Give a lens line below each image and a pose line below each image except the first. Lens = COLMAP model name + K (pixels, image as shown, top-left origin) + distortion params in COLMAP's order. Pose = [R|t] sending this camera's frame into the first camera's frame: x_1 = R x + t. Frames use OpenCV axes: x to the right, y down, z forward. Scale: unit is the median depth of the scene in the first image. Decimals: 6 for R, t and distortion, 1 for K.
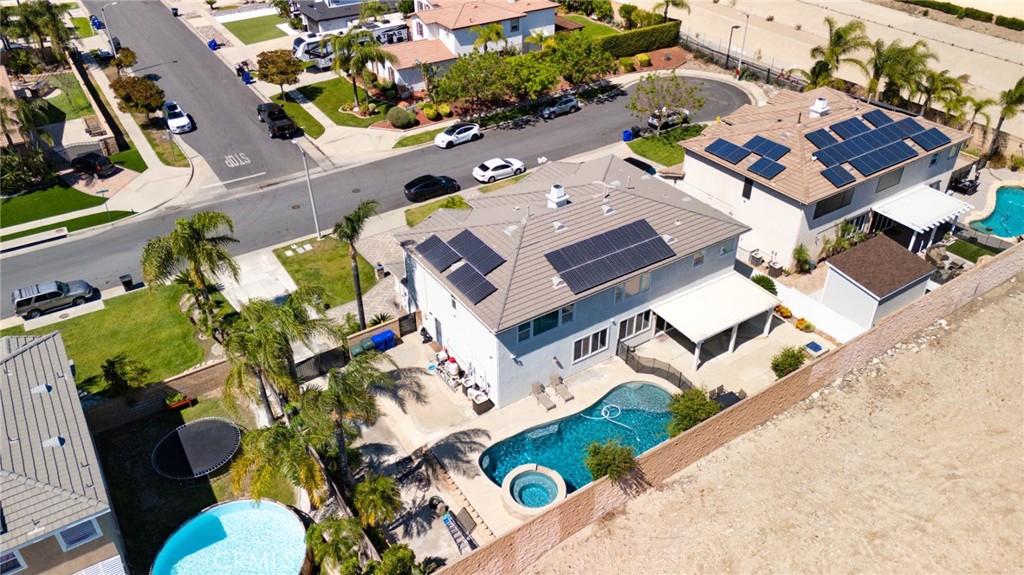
lens RADIAL K [[740.2, 0, 514.0], [0, 740.2, 292.6], [0, 0, 1]] dist [0.081040, -0.081822]
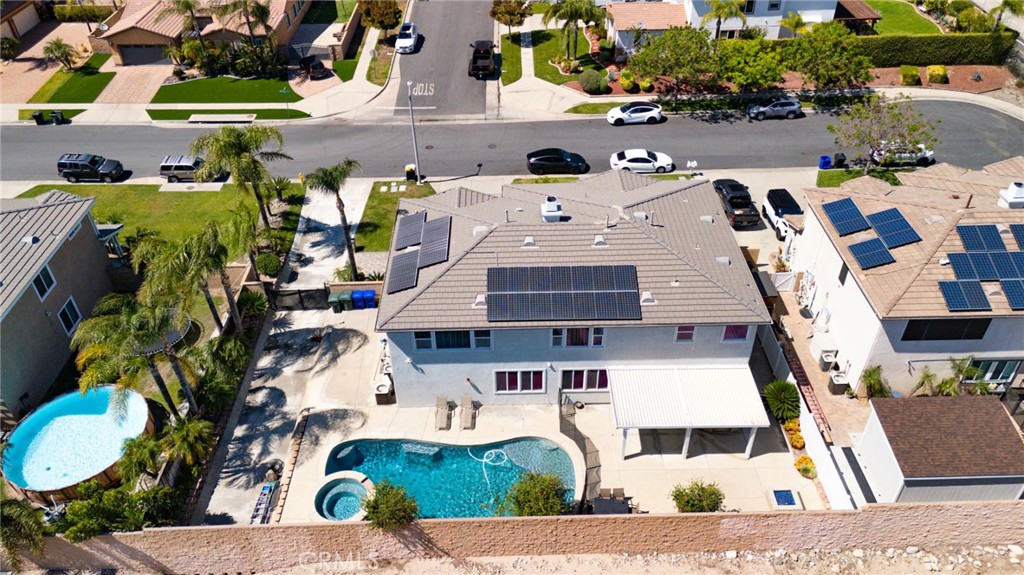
lens RADIAL K [[740.2, 0, 514.0], [0, 740.2, 292.6], [0, 0, 1]] dist [0.081040, -0.081822]
pose [[0.842490, 0.332997, -0.423465, 0.320404], [-0.301841, 0.942884, 0.140931, -0.111426], [0.446208, 0.009086, 0.894883, 0.150659]]
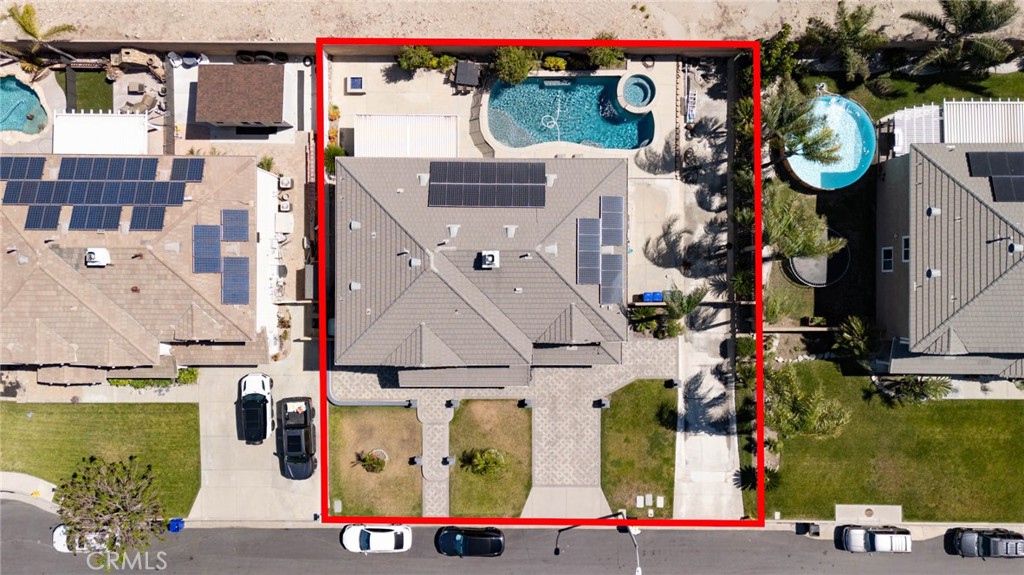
lens RADIAL K [[740.2, 0, 514.0], [0, 740.2, 292.6], [0, 0, 1]] dist [0.081040, -0.081822]
pose [[-0.832425, -0.553935, 0.014967, -0.007983], [0.328301, -0.471236, 0.818630, -0.741322], [-0.446415, 0.686362, 0.574126, 0.327610]]
